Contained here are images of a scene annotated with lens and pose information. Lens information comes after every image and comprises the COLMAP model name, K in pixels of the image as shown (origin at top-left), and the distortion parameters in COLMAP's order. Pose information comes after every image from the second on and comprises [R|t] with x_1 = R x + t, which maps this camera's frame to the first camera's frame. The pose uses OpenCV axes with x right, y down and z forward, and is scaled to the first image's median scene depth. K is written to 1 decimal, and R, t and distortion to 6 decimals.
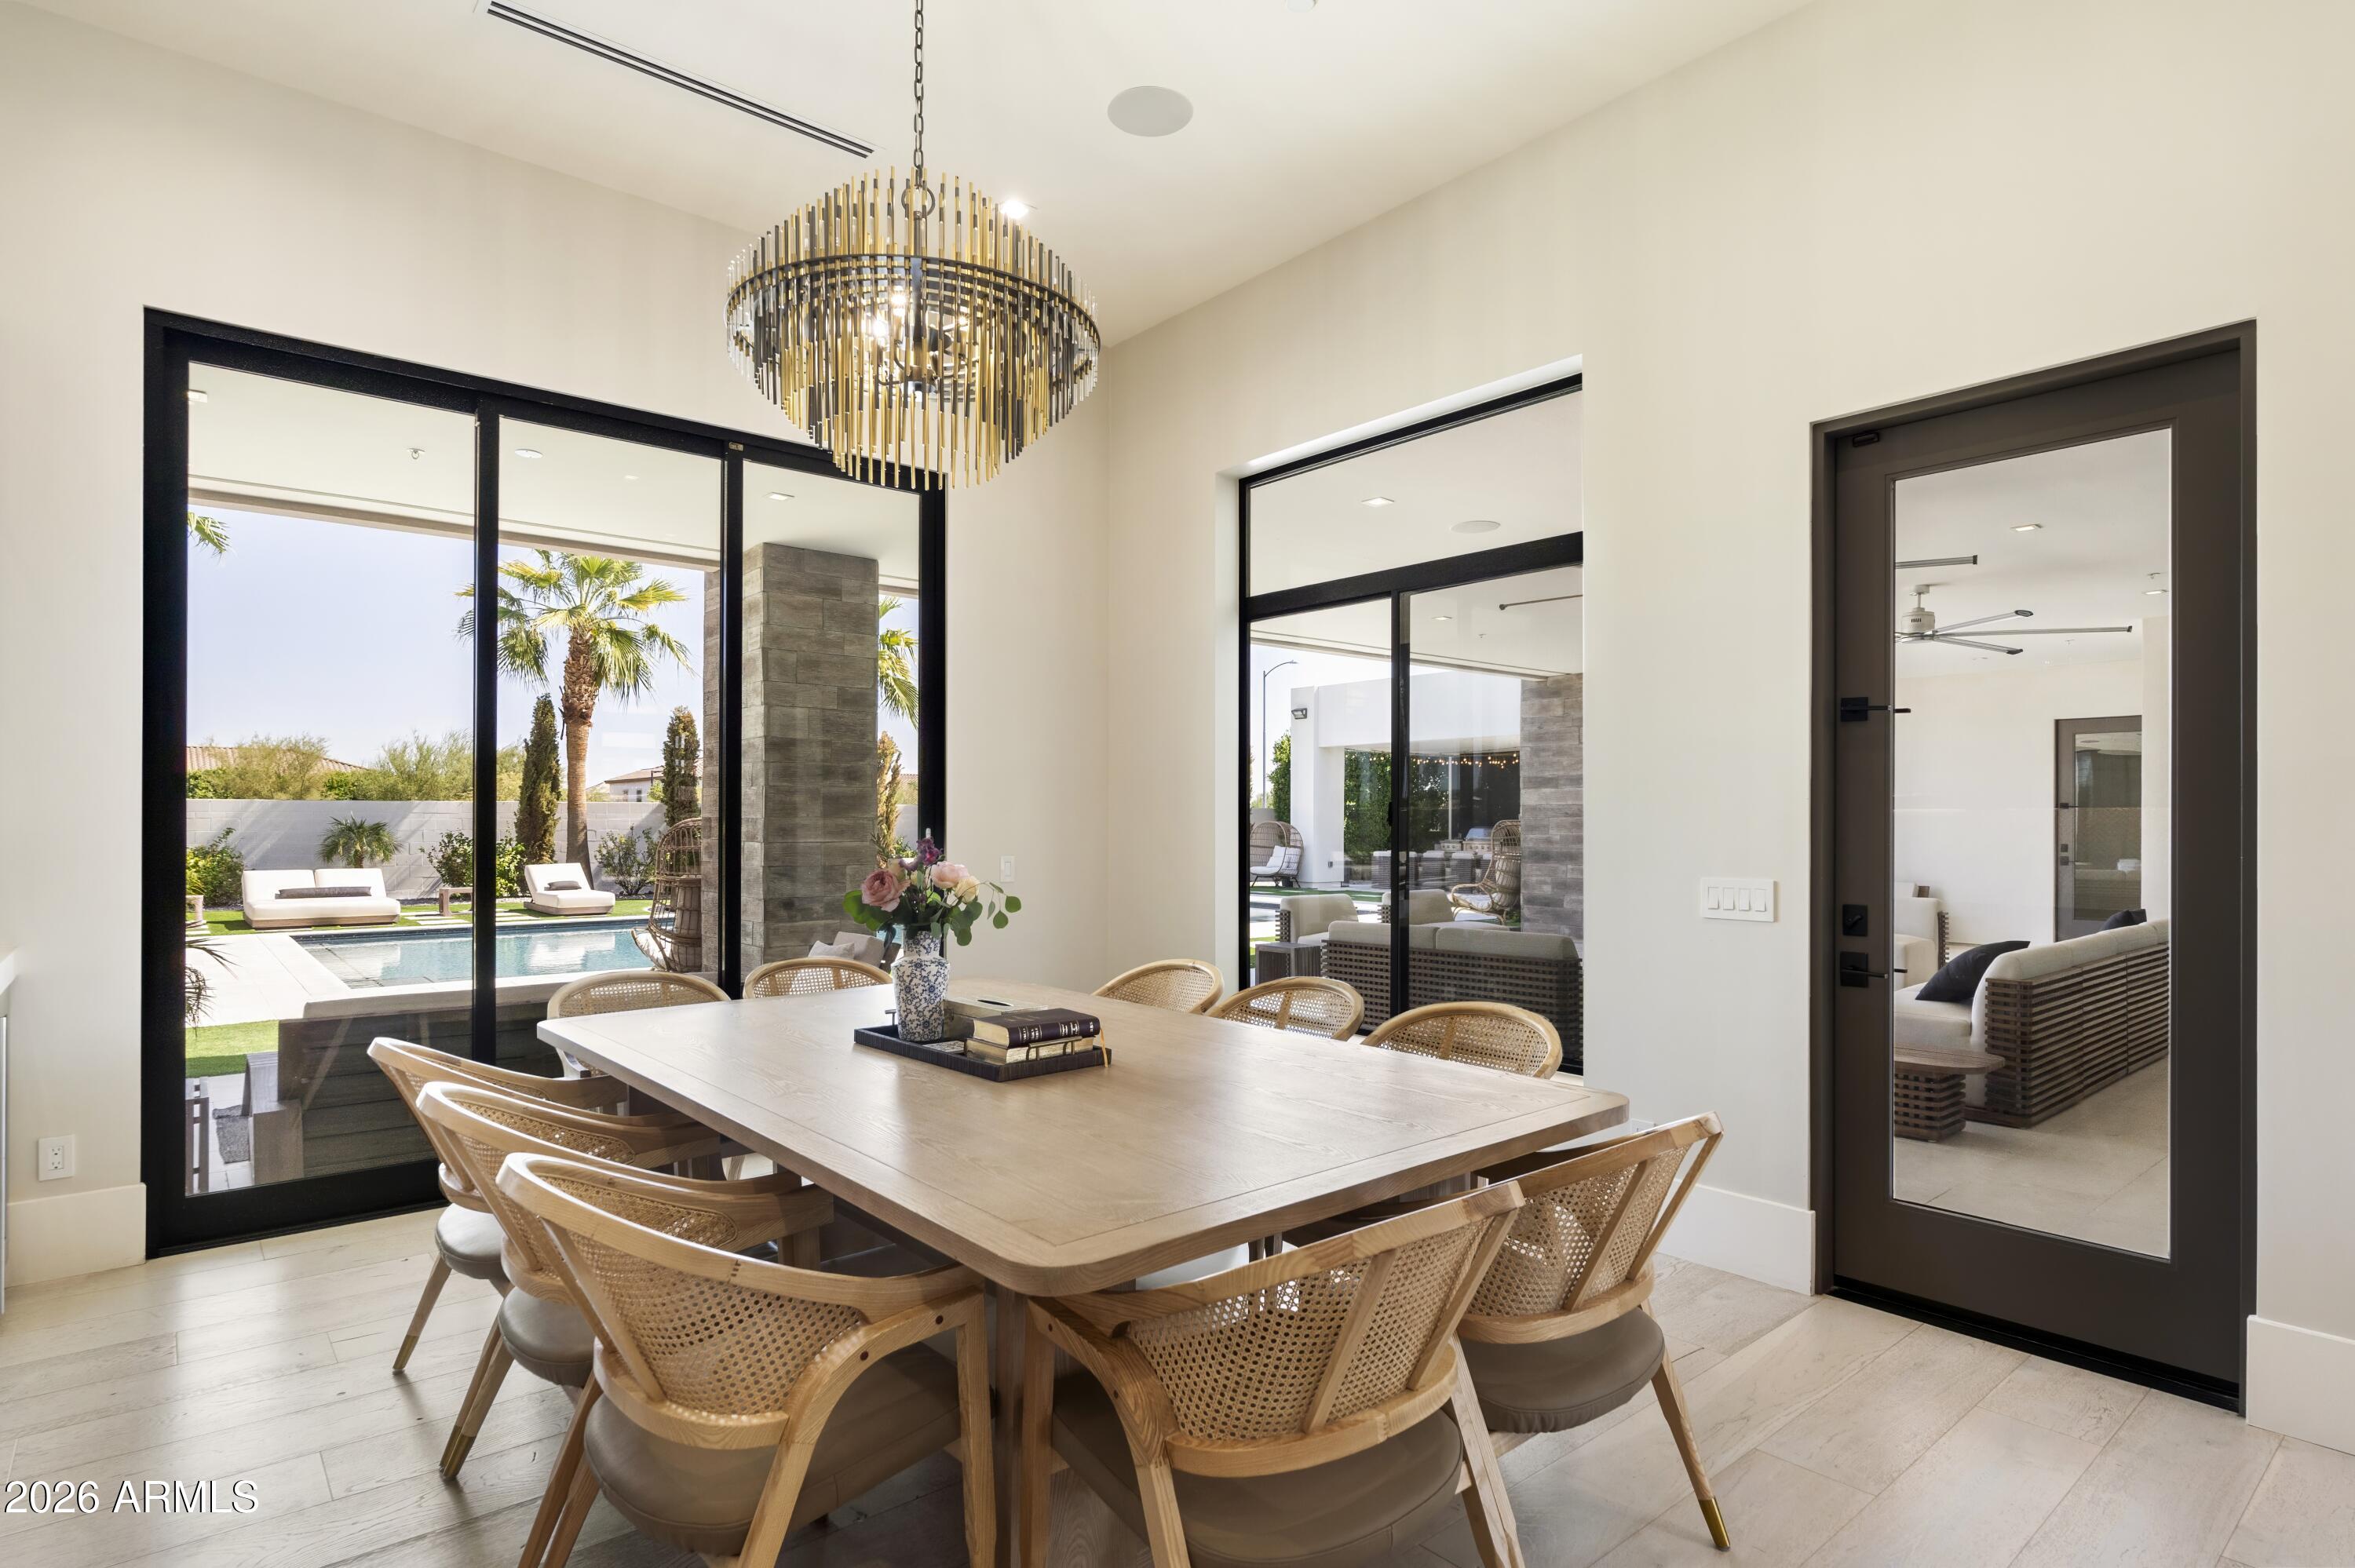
lens RADIAL K [[1213.1, 0, 1185.9], [0, 1213.1, 814.4], [0, 0, 1]] dist [-0.003657, -0.000698]
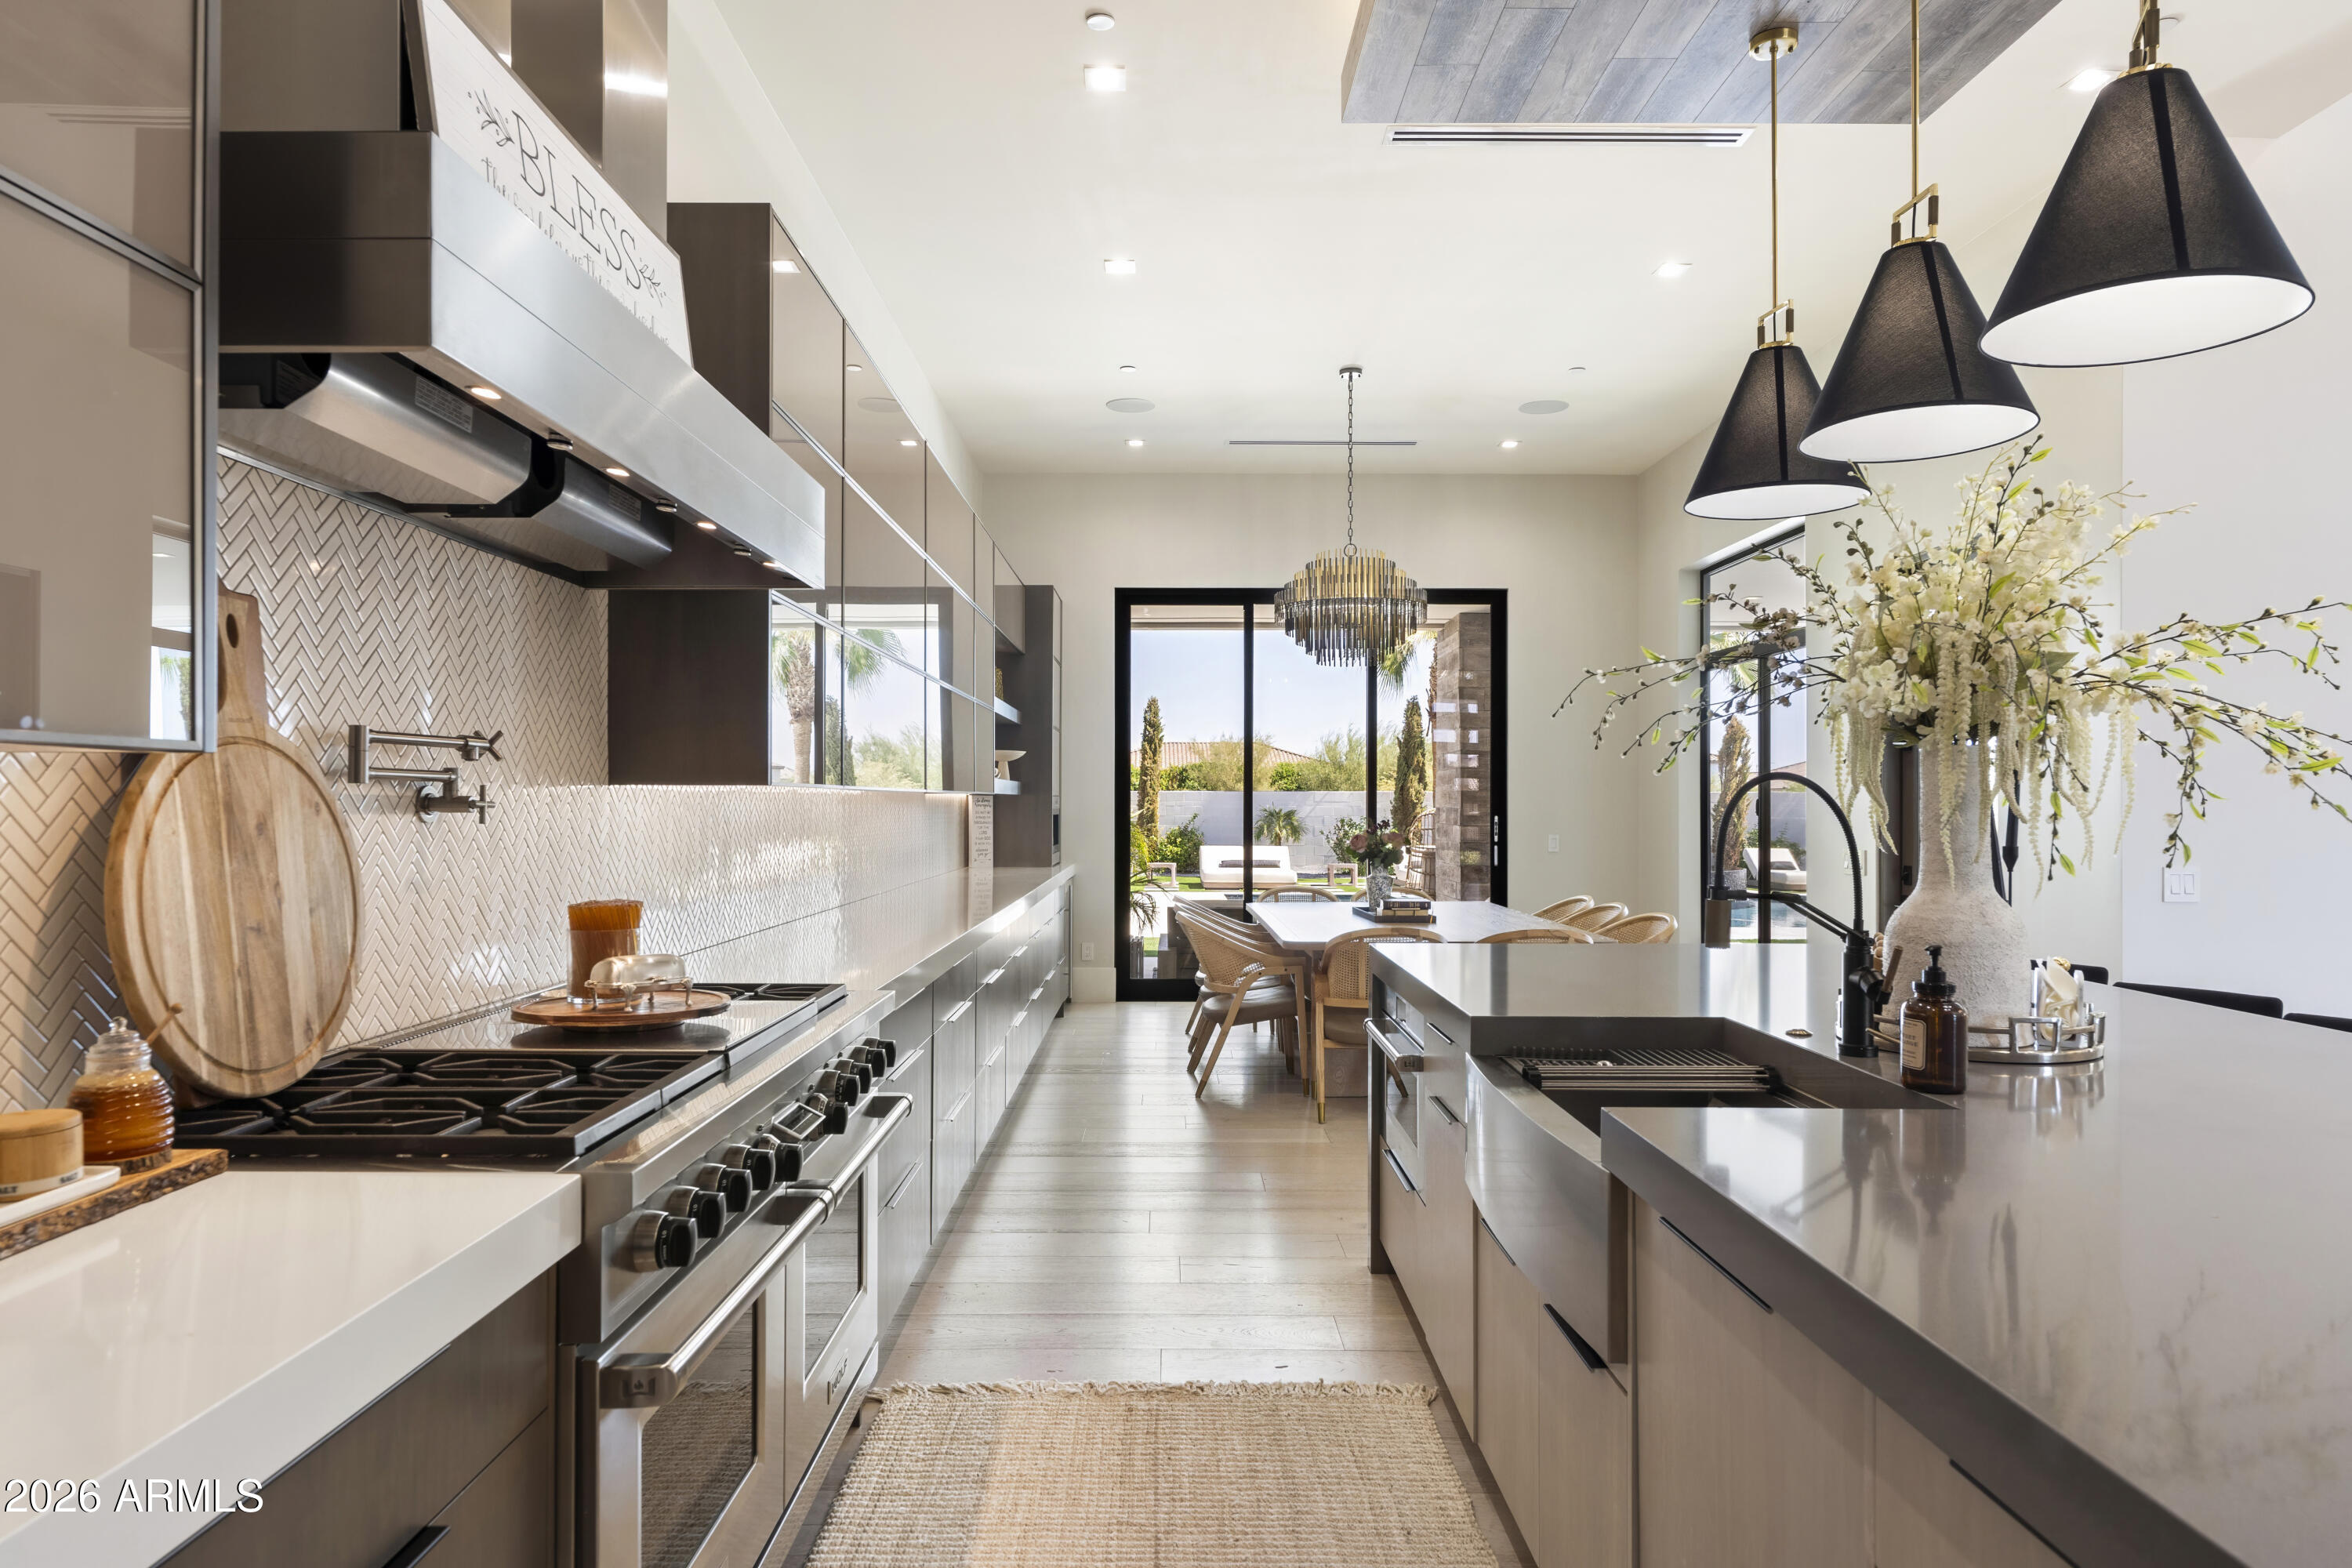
lens RADIAL K [[1424.2, 0, 1176.1], [0, 1424.2, 790.5], [0, 0, 1]] dist [0.000318, 0.000010]
pose [[0.765498, -0.005226, -0.643417, 0.170538], [0.000799, 0.999974, -0.007172, -0.002235], [0.643438, 0.004977, 0.765482, -0.175820]]
